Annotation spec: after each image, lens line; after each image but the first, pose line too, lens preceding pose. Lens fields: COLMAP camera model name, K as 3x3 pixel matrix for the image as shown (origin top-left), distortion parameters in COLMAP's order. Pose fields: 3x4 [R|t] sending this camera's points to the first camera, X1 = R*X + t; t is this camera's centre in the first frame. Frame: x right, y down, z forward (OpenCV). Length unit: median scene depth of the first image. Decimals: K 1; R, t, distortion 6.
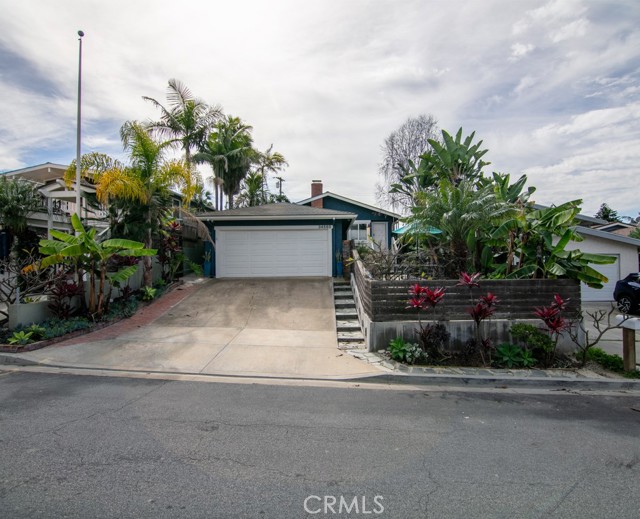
lens RADIAL K [[352.4, 0, 320.1], [0, 352.4, 261.2], [0, 0, 1]] dist [-0.020482, -0.000878]
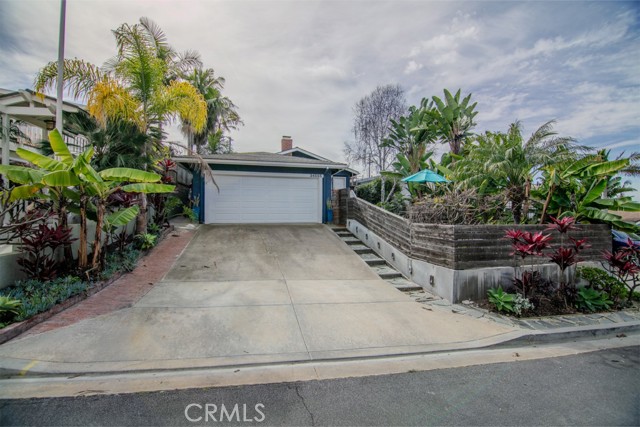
lens RADIAL K [[282.3, 0, 318.0], [0, 282.3, 213.7], [0, 0, 1]] dist [-0.021661, -0.001292]
pose [[0.970962, 0.014667, 0.238782, -0.322255], [-0.015245, 0.999884, 0.000575, 0.026912], [-0.238746, -0.004198, 0.971073, 0.328707]]
